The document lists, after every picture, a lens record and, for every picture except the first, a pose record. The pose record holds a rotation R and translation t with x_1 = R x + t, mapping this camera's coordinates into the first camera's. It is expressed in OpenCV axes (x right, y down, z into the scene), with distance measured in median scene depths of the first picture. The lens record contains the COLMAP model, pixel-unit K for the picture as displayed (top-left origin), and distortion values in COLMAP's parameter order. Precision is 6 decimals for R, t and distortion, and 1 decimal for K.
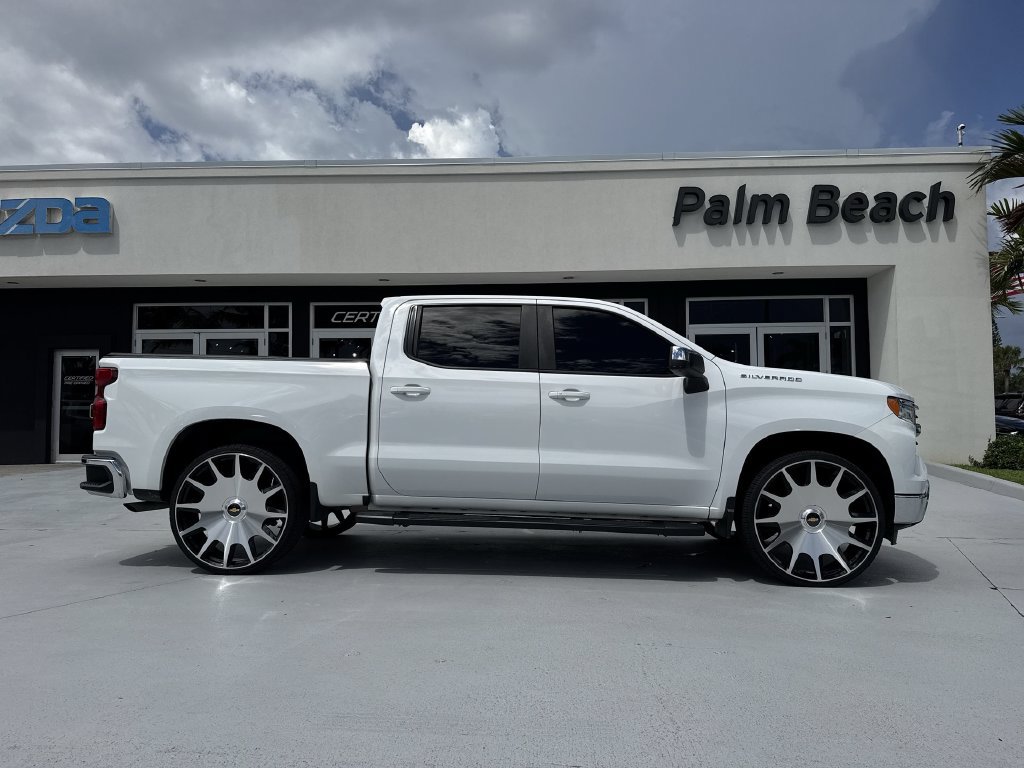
lens RADIAL K [[721.0, 0, 506.0], [0, 721.0, 393.0], [0, 0, 1]] dist [0.052564, -0.062970]
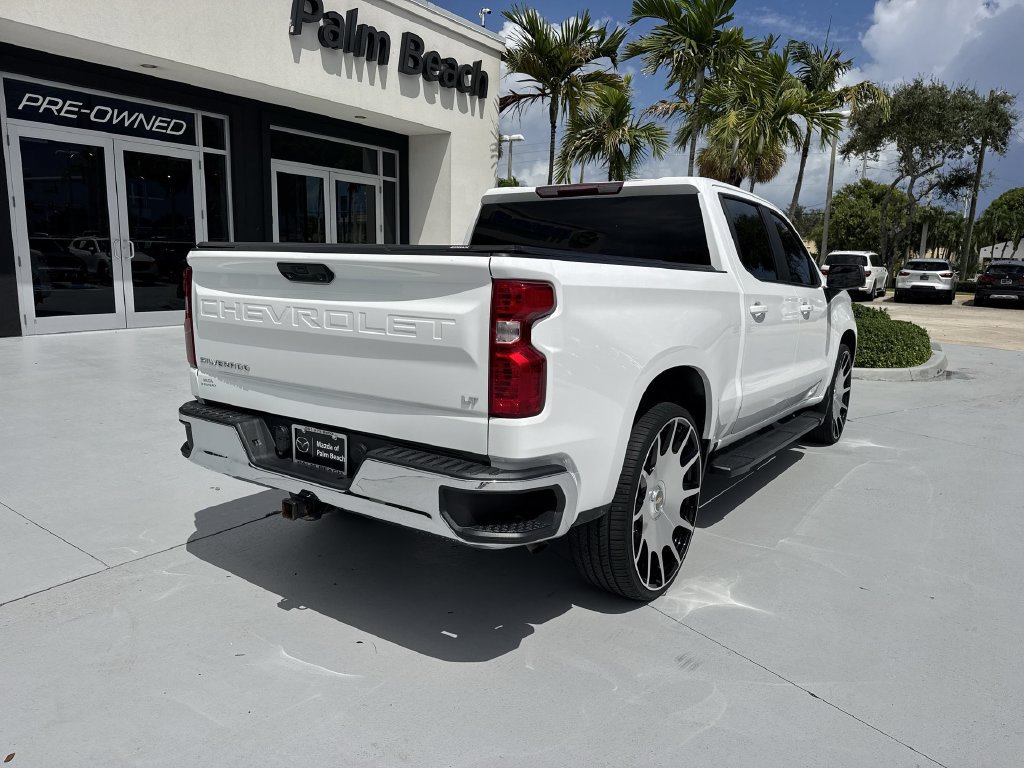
lens RADIAL K [[721.0, 0, 508.3], [0, 721.0, 389.2], [0, 0, 1]] dist [0.052564, -0.062970]
pose [[0.516507, -0.135950, 0.845422, -0.398401], [-0.072915, 0.976747, 0.201615, -0.024554], [-0.853173, -0.165780, 0.494584, 0.326335]]
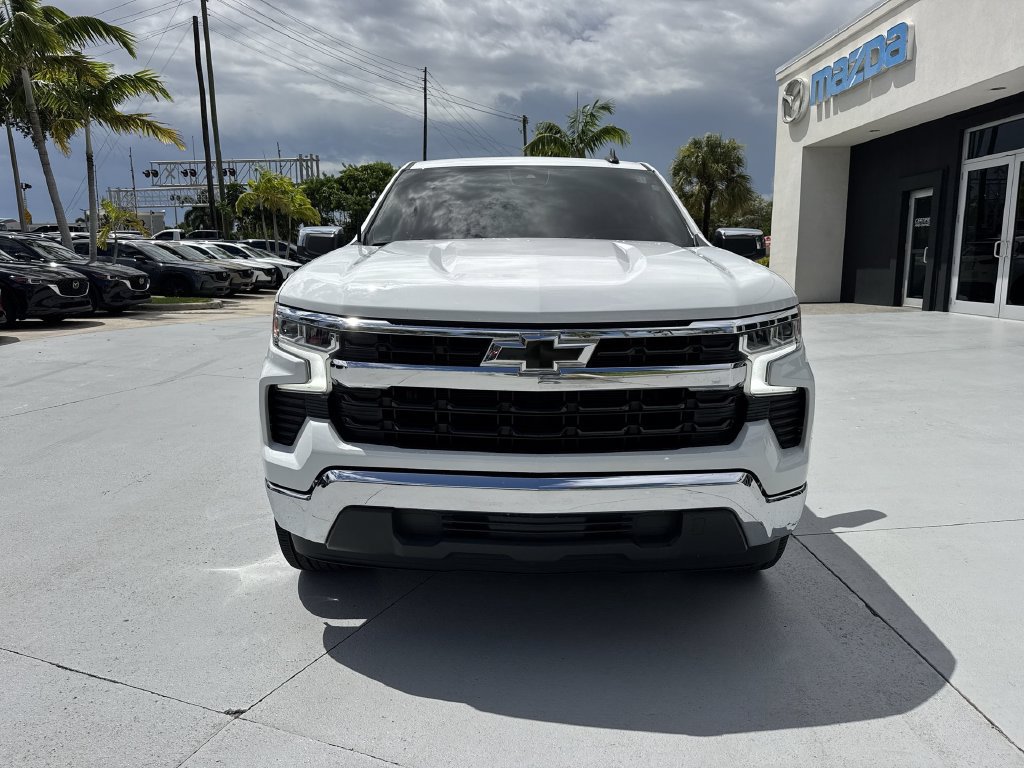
lens RADIAL K [[721.0, 0, 505.5], [0, 721.0, 382.6], [0, 0, 1]] dist [0.052564, -0.062970]
pose [[0.057064, 0.169458, -0.983884, 0.425523], [0.056972, 0.983331, 0.172667, -0.007431], [0.996744, -0.065907, 0.046459, 0.444053]]
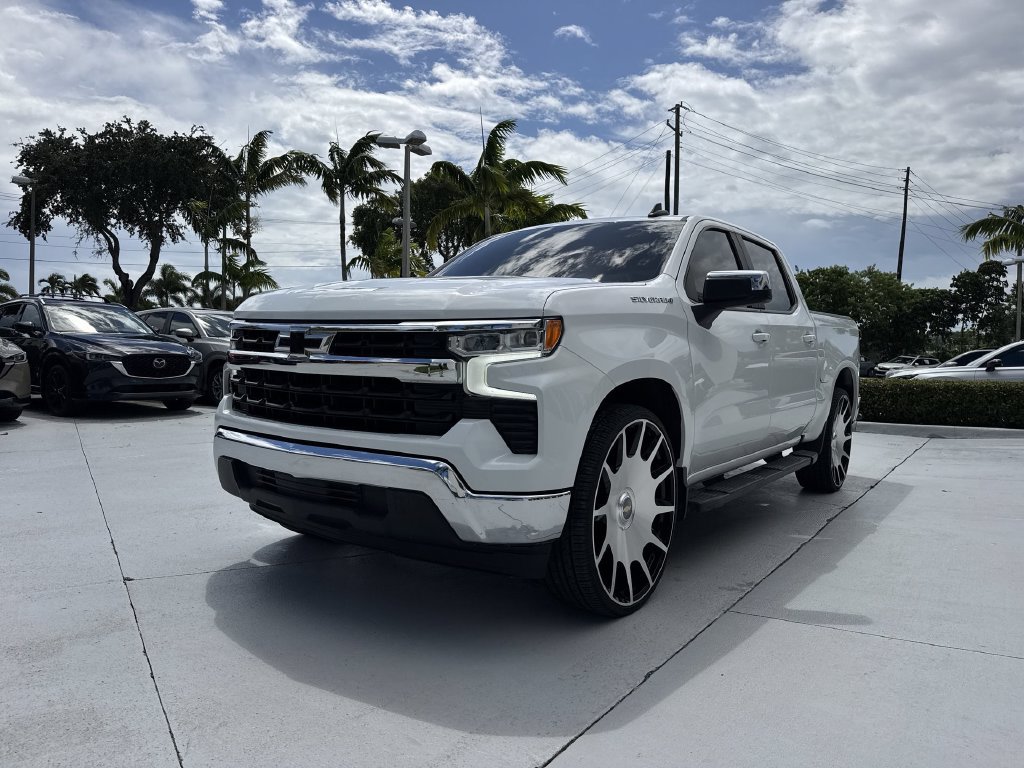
lens RADIAL K [[721.0, 0, 507.5], [0, 721.0, 368.0], [0, 0, 1]] dist [0.052564, -0.062970]
pose [[-0.539848, -0.006633, -0.841736, 0.406027], [0.013538, 0.999771, -0.016562, 0.030409], [0.841654, -0.020336, -0.539635, 0.644687]]
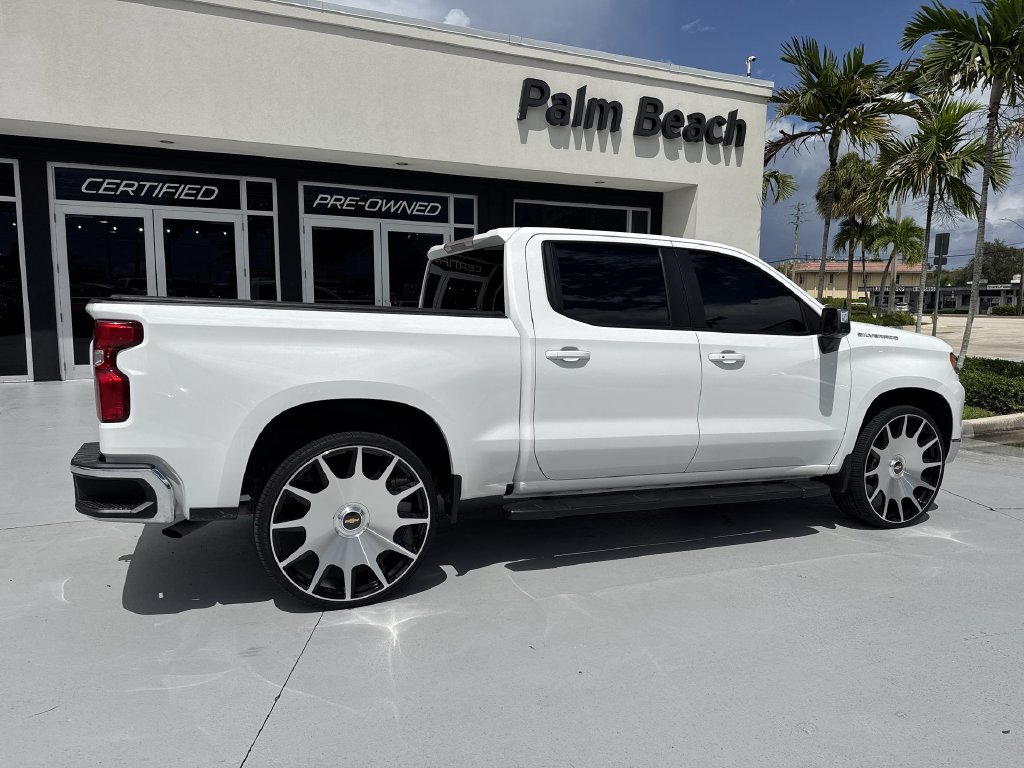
lens RADIAL K [[721.0, 0, 514.1], [0, 721.0, 392.4], [0, 0, 1]] dist [0.052564, -0.062970]
pose [[0.888309, -0.044237, 0.457111, -0.224268], [-0.034764, 0.986017, 0.162980, -0.036612], [-0.457929, -0.160667, 0.874349, 0.124948]]
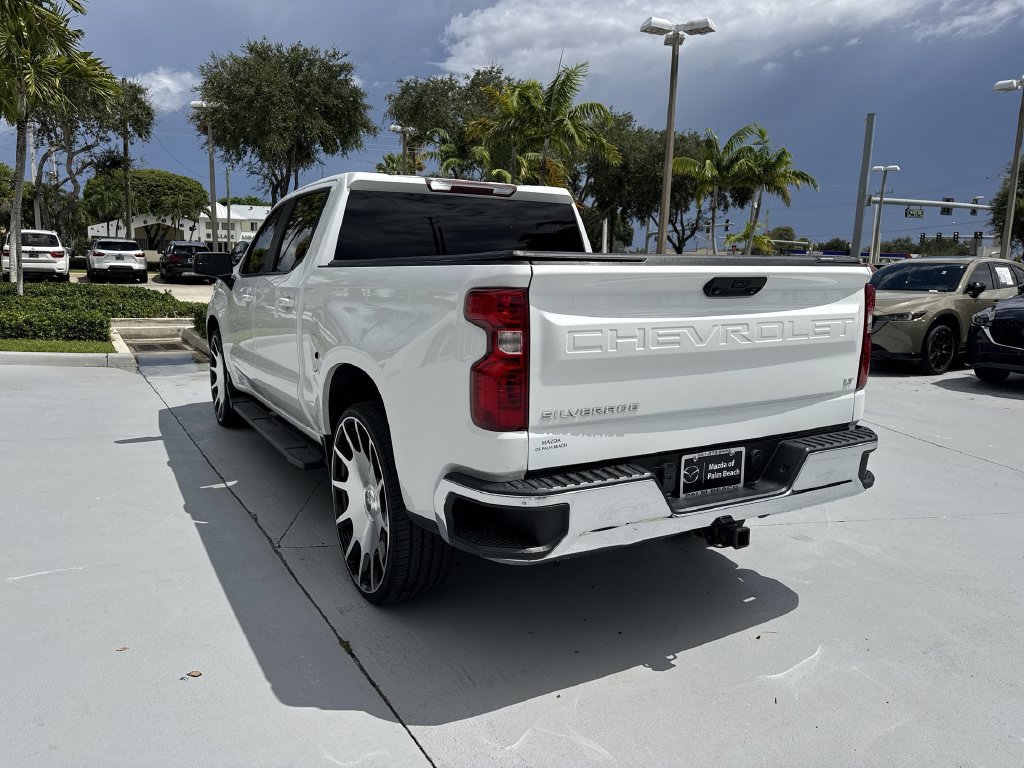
lens RADIAL K [[721.0, 0, 507.0], [0, 721.0, 381.6], [0, 0, 1]] dist [0.052564, -0.062970]
pose [[-0.553910, -0.149253, 0.819089, -0.377374], [-0.067251, 0.988607, 0.134663, -0.006874], [-0.829856, 0.019507, -0.557636, 0.666888]]
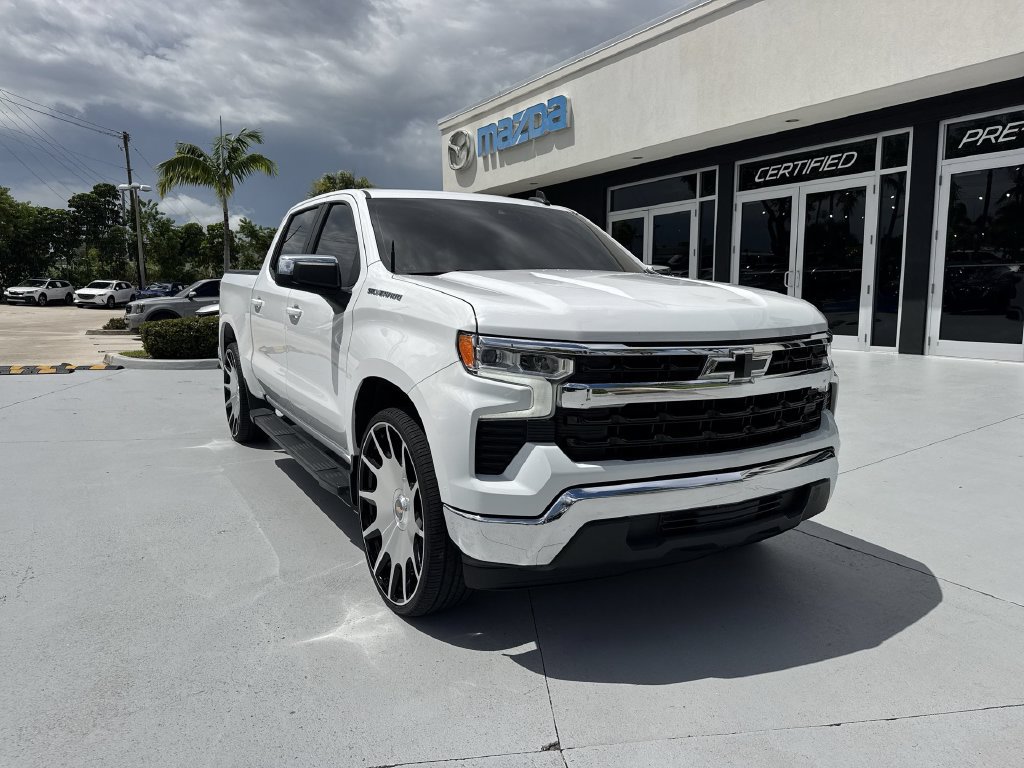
lens RADIAL K [[721.0, 0, 502.7], [0, 721.0, 386.0], [0, 0, 1]] dist [0.052564, -0.062970]
pose [[0.547990, 0.109017, -0.829350, 0.387626], [0.050264, 0.985388, 0.162740, -0.015700], [0.834973, -0.130866, 0.534503, 0.283814]]
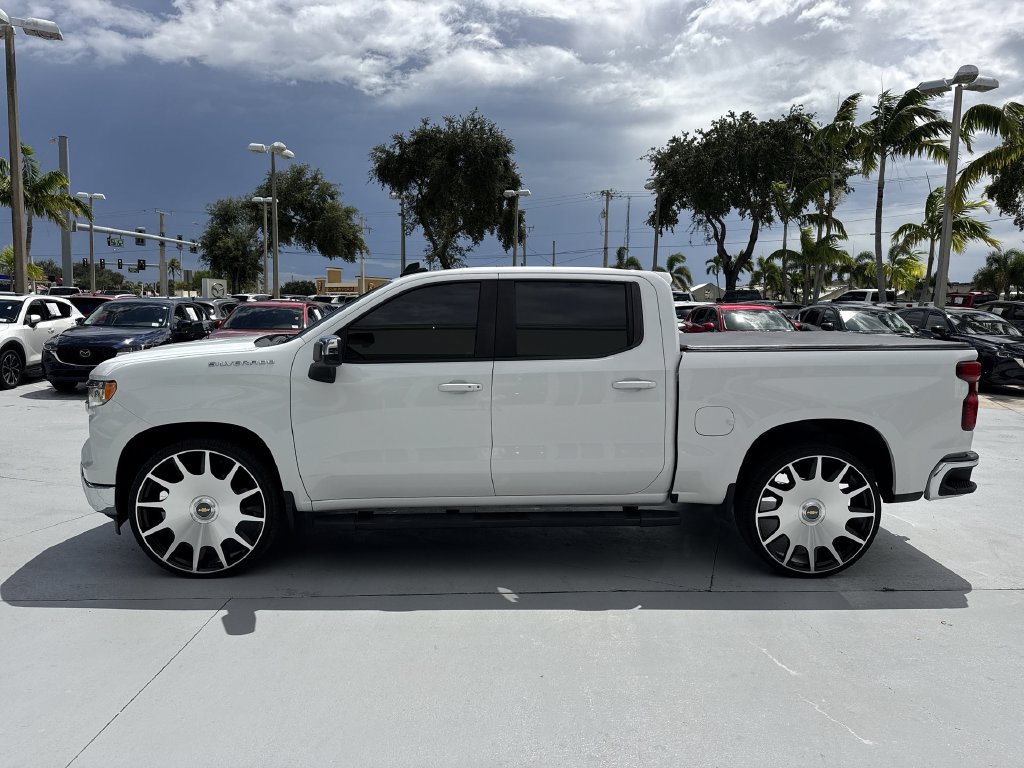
lens RADIAL K [[721.0, 0, 520.9], [0, 721.0, 383.6], [0, 0, 1]] dist [0.052564, -0.062970]
pose [[-0.993158, -0.011911, -0.116169, 0.056540], [-0.018444, 0.998298, 0.055320, -0.010958], [0.115312, 0.057085, -0.991688, 0.921153]]
